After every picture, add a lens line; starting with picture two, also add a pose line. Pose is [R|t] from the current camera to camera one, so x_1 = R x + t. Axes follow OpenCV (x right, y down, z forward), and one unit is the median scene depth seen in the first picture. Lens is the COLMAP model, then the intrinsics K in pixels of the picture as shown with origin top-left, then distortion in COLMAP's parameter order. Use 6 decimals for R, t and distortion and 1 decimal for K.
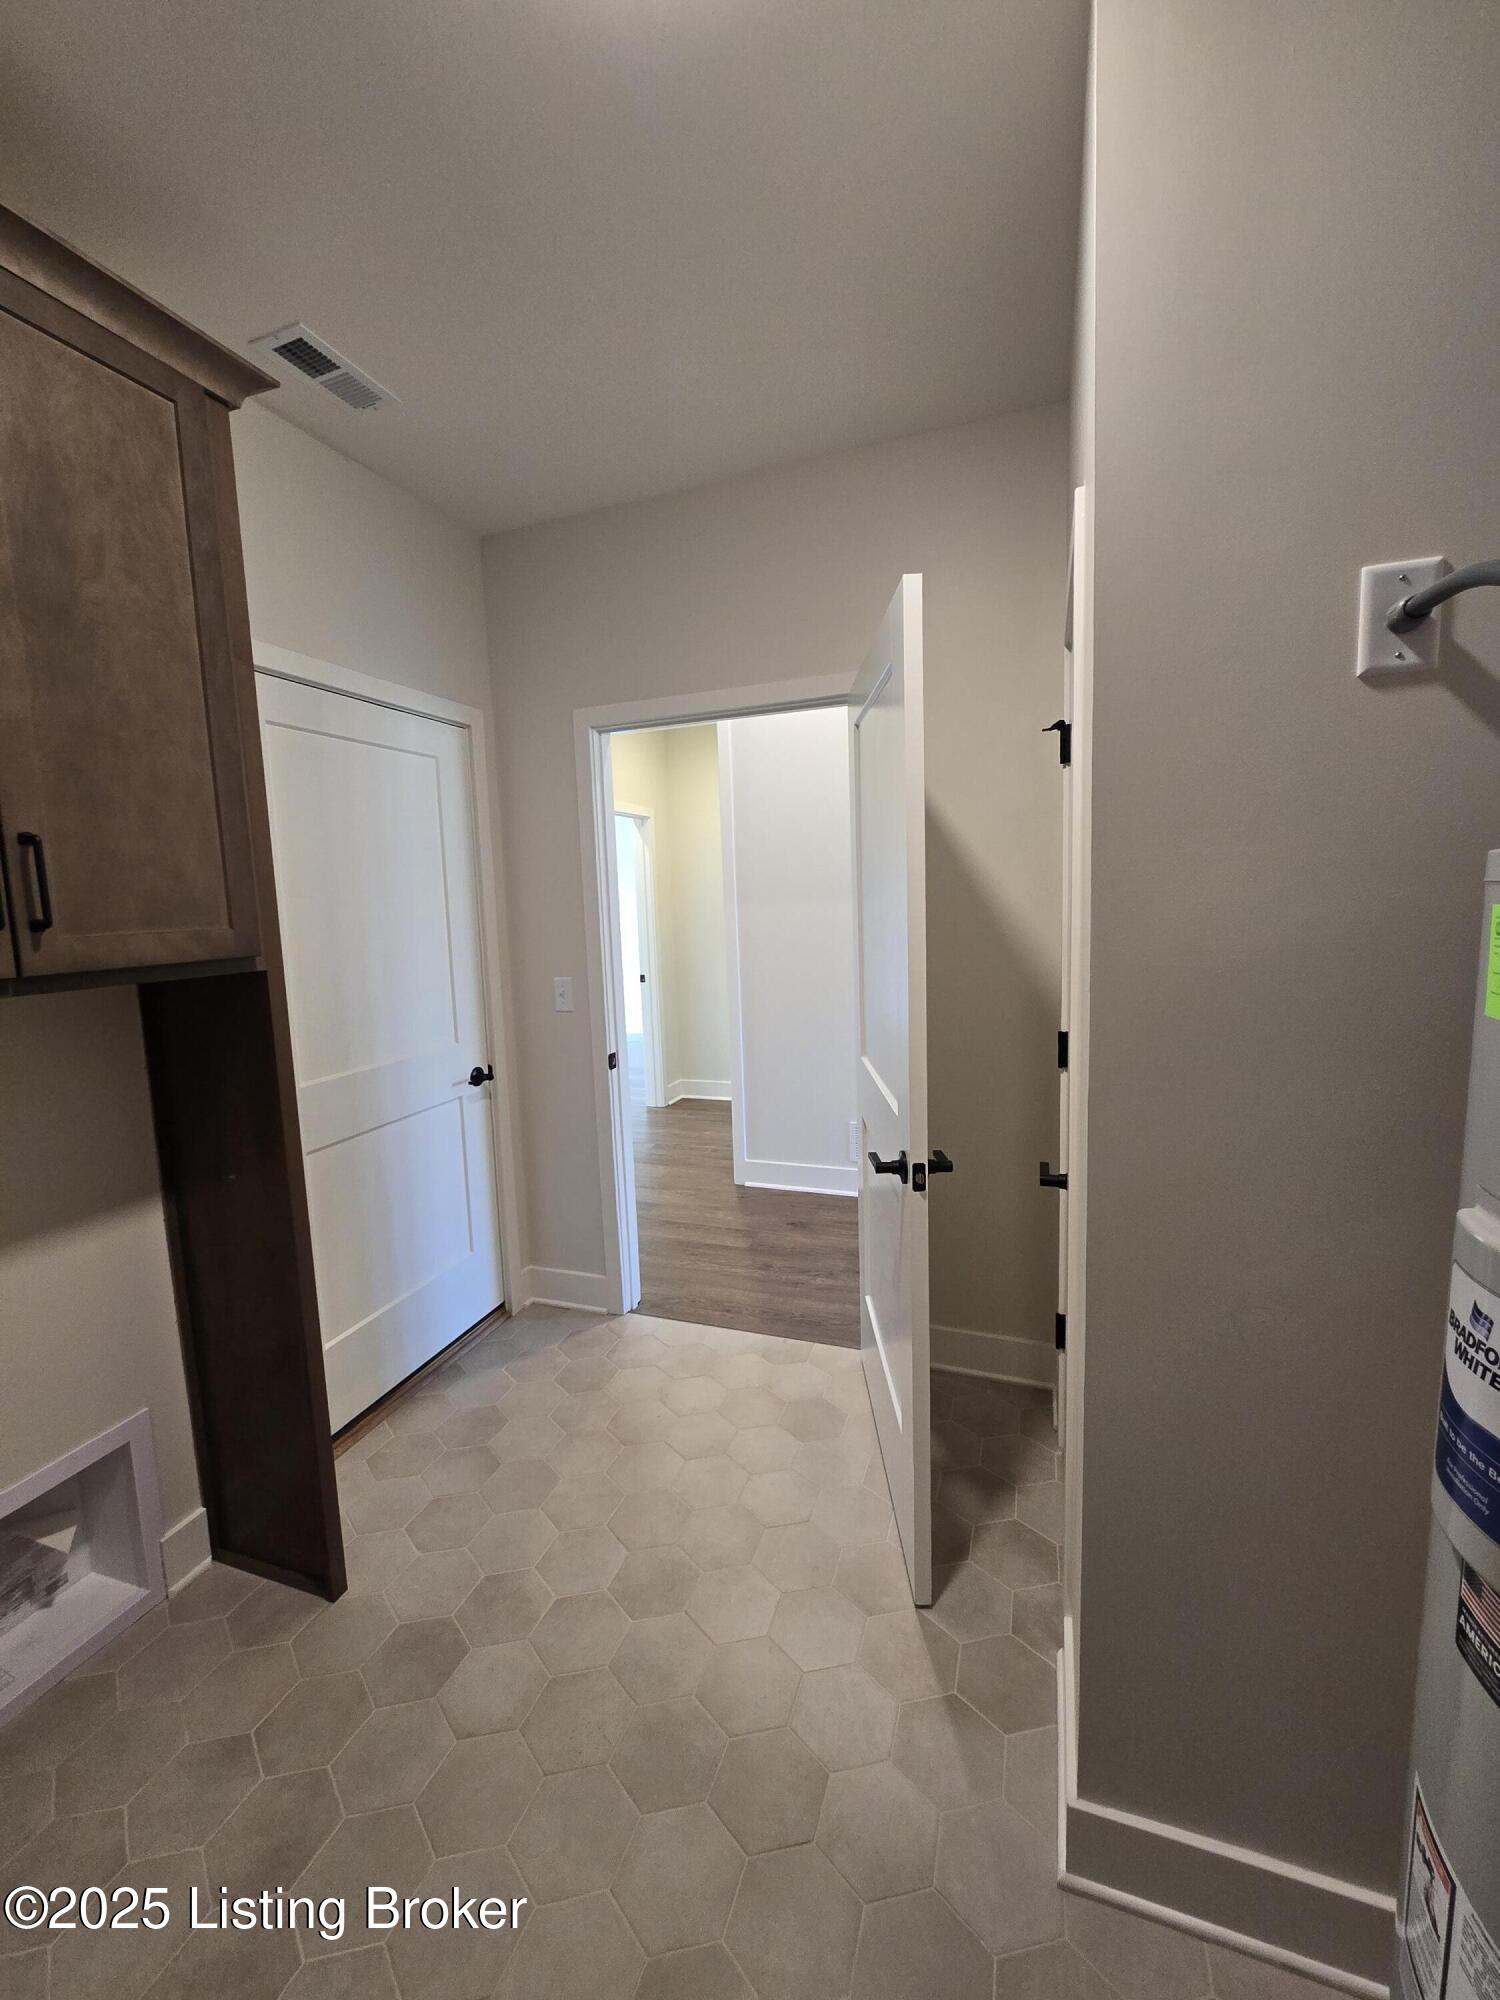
lens RADIAL K [[815.9, 0, 741.5], [0, 815.9, 987.8], [0, 0, 1]] dist [-0.000272, -0.000074]
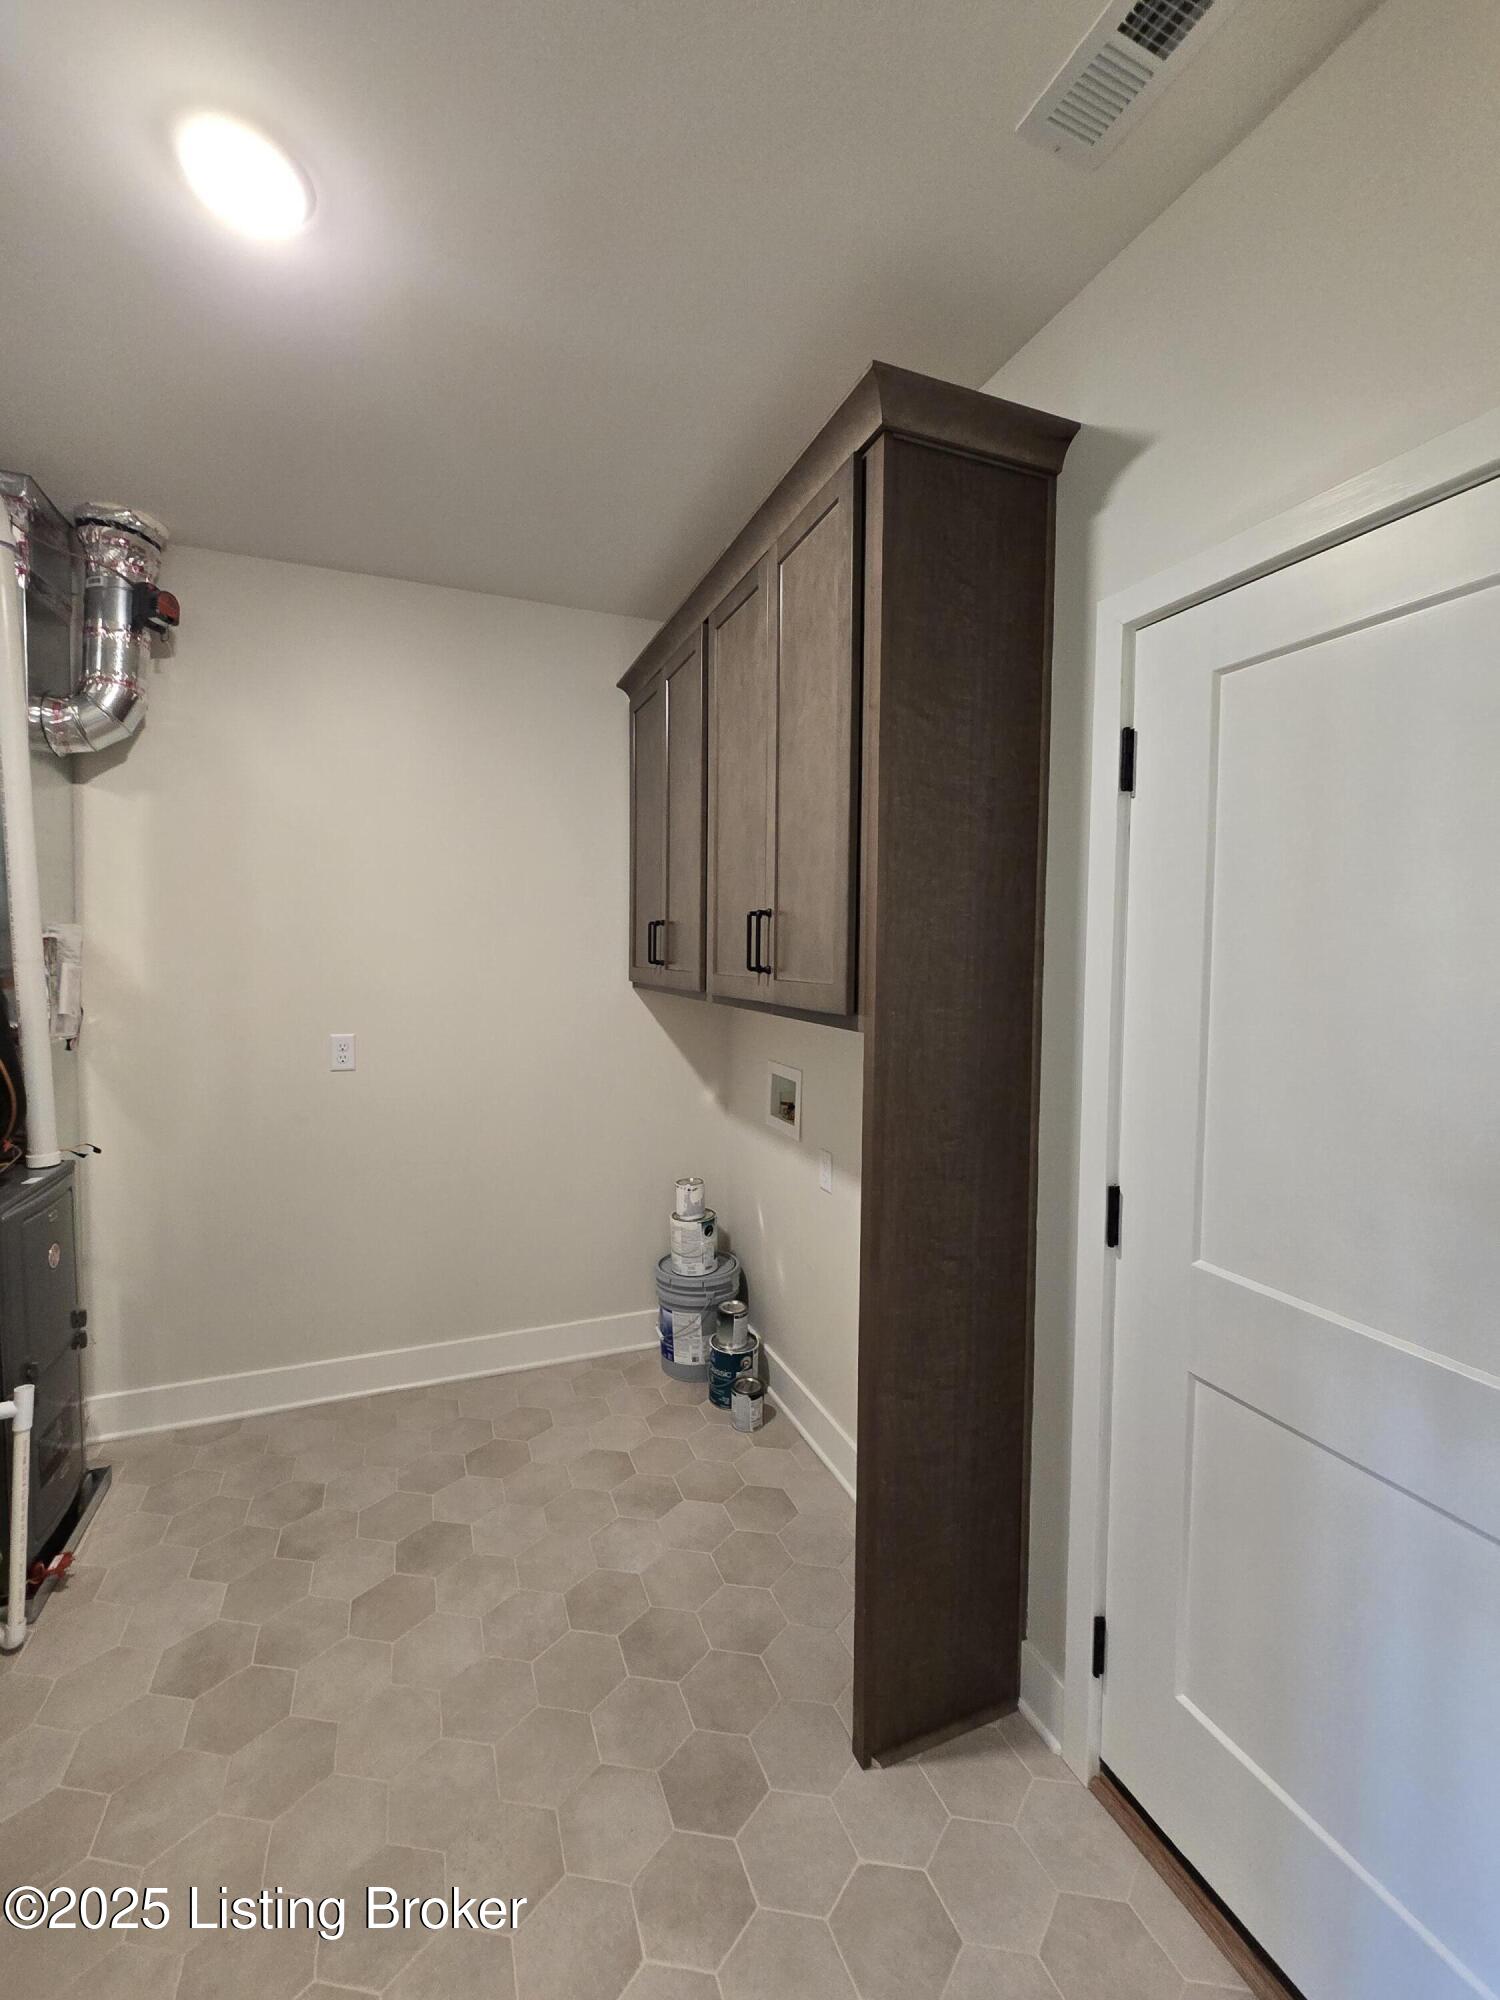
lens RADIAL K [[820.5, 0, 736.3], [0, 820.5, 988.8], [0, 0, 1]] dist [-0.003056, 0.000105]
pose [[-0.745393, 0.061054, -0.663823, 0.098793], [-0.058474, 0.985971, 0.156342, -0.144388], [0.664056, 0.155353, -0.731365, 1.104493]]
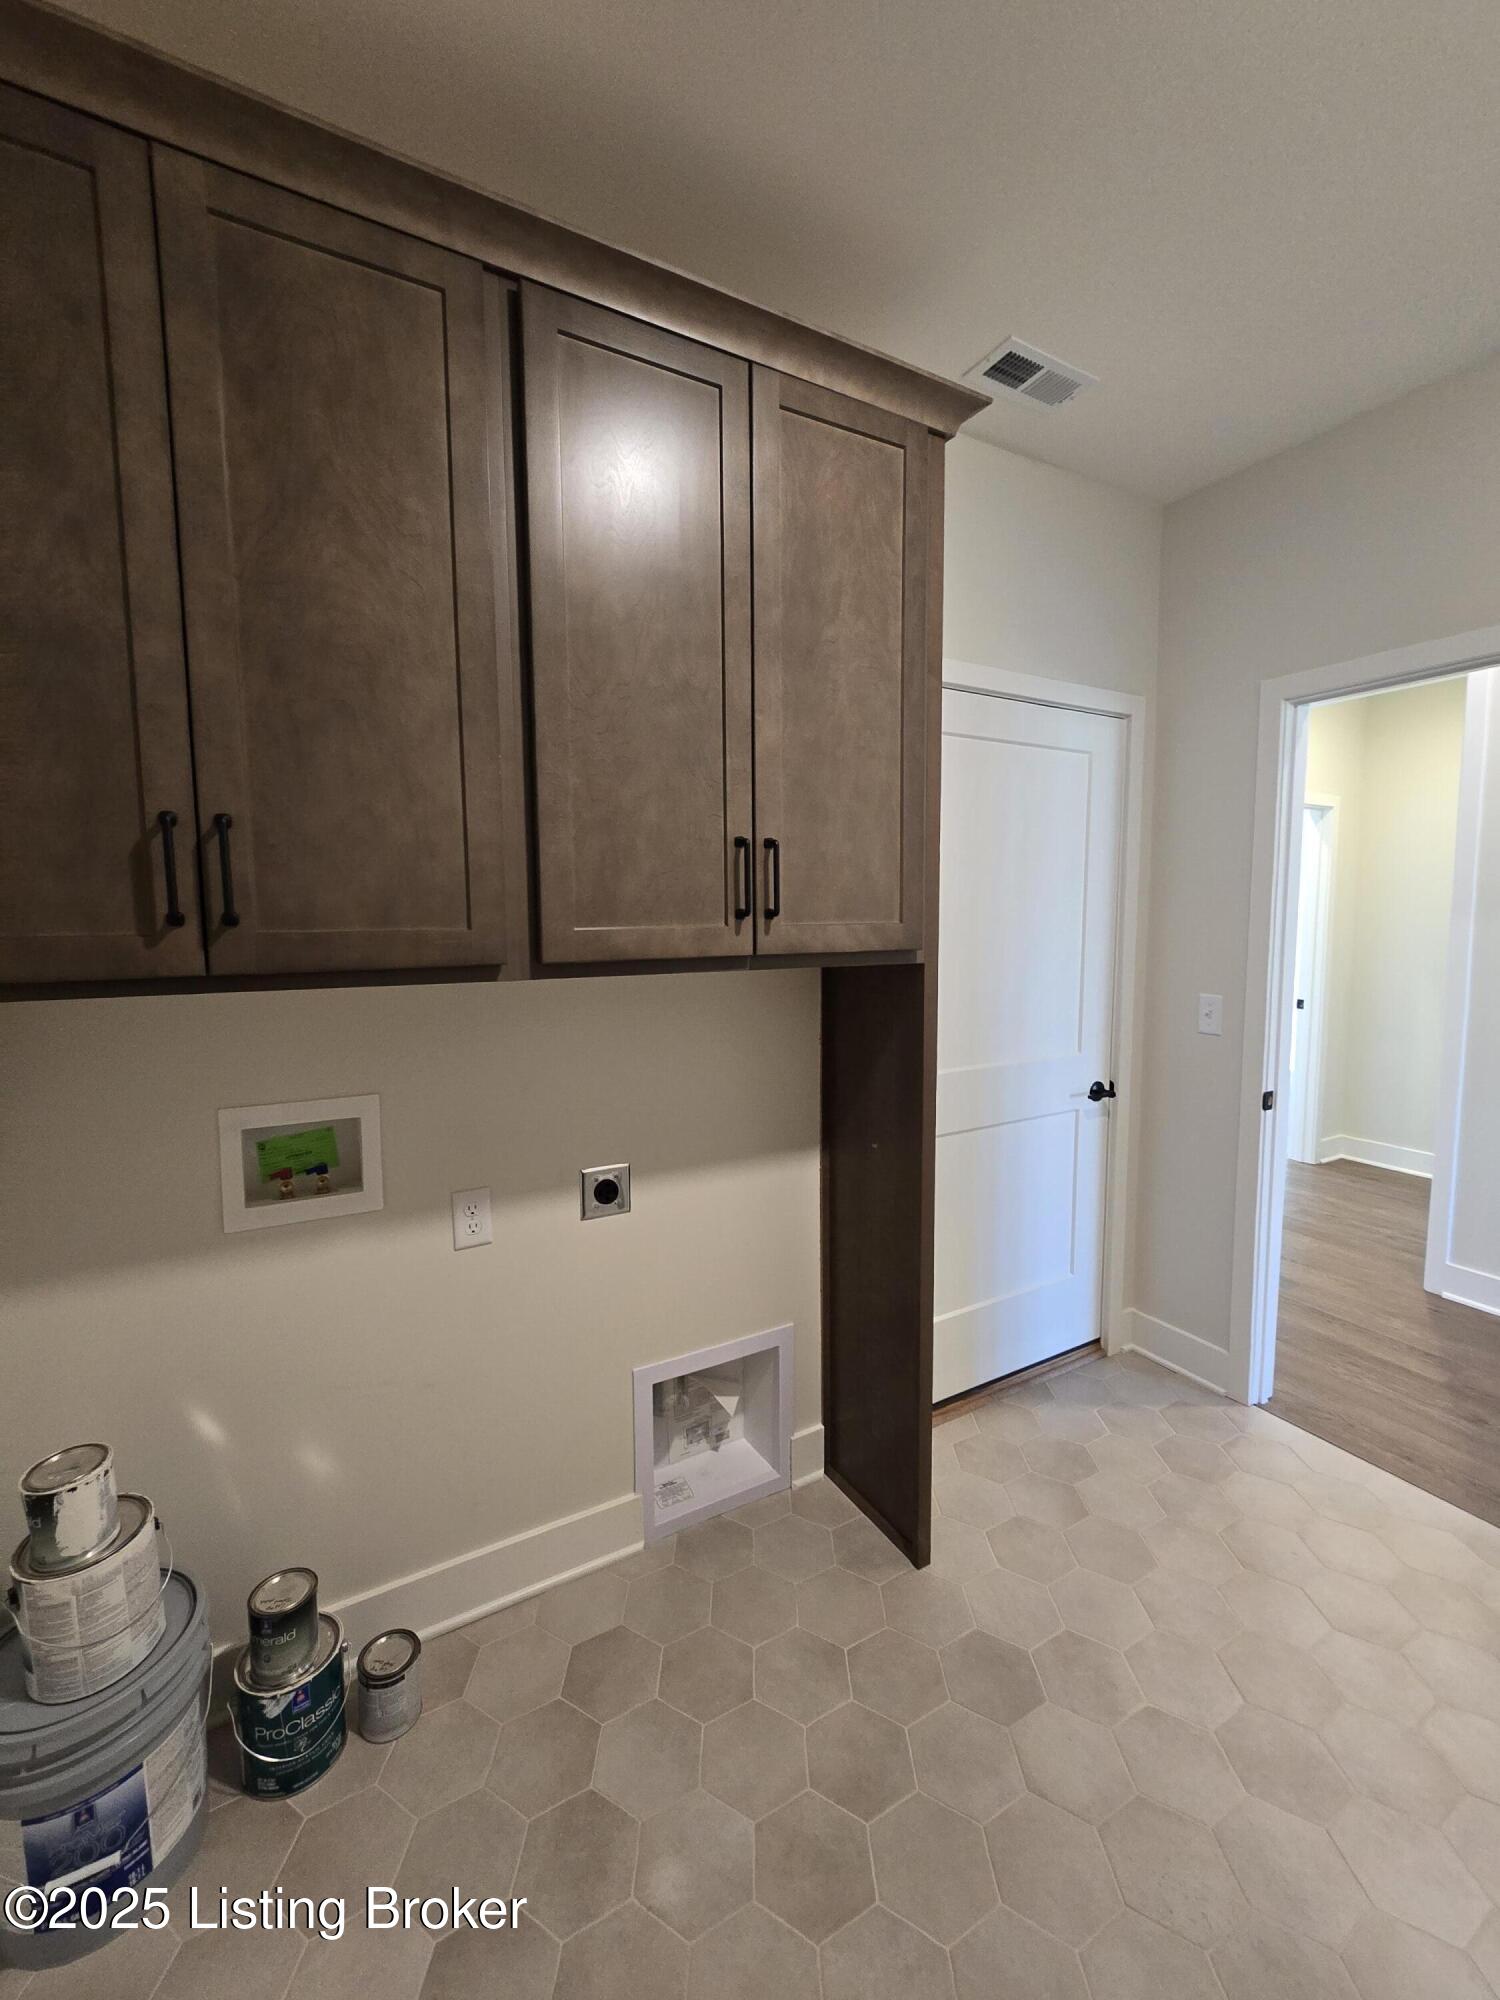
lens RADIAL K [[820.9, 0, 744.8], [0, 820.9, 990.6], [0, 0, 1]] dist [-0.001911, 0.000200]
pose [[0.761087, 0.093721, -0.641843, -0.049657], [-0.094254, 0.994984, 0.033521, 0.000354], [0.641765, 0.034984, 0.766103, 0.020172]]
